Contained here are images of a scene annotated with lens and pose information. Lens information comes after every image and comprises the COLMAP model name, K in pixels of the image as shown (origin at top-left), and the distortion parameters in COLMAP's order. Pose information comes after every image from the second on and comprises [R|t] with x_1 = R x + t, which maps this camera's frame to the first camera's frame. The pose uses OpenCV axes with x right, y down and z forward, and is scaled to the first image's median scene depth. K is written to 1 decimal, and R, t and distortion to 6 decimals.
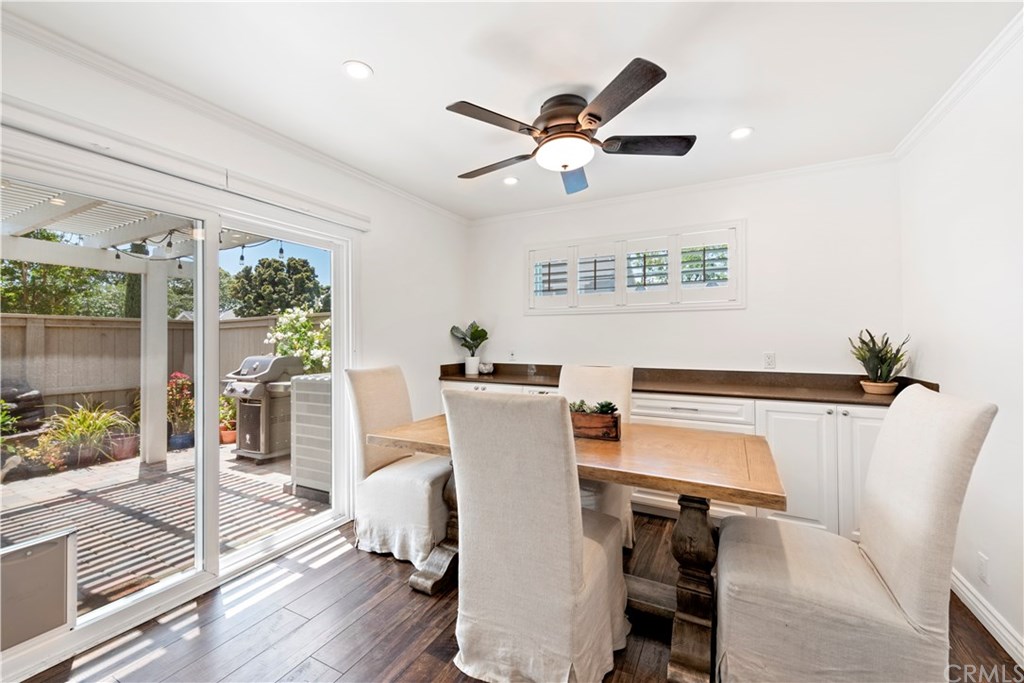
lens RADIAL K [[420.3, 0, 511.3], [0, 420.3, 334.0], [0, 0, 1]] dist [0.000141, -0.000250]
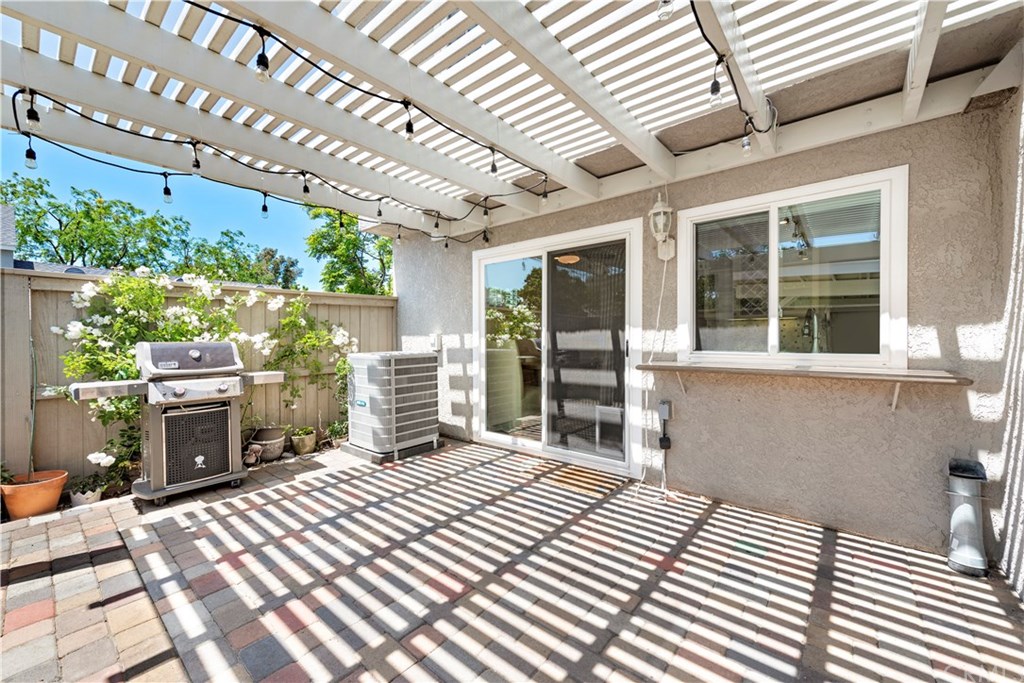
lens RADIAL K [[400.0, 0, 526.2], [0, 400.0, 337.2], [0, 0, 1]] dist [0.008133, -0.000042]
pose [[0.194574, 0.008035, 0.980855, -1.742359], [-0.008105, 0.999945, -0.006583, 0.071658], [-0.980854, -0.006669, 0.194629, 0.548718]]
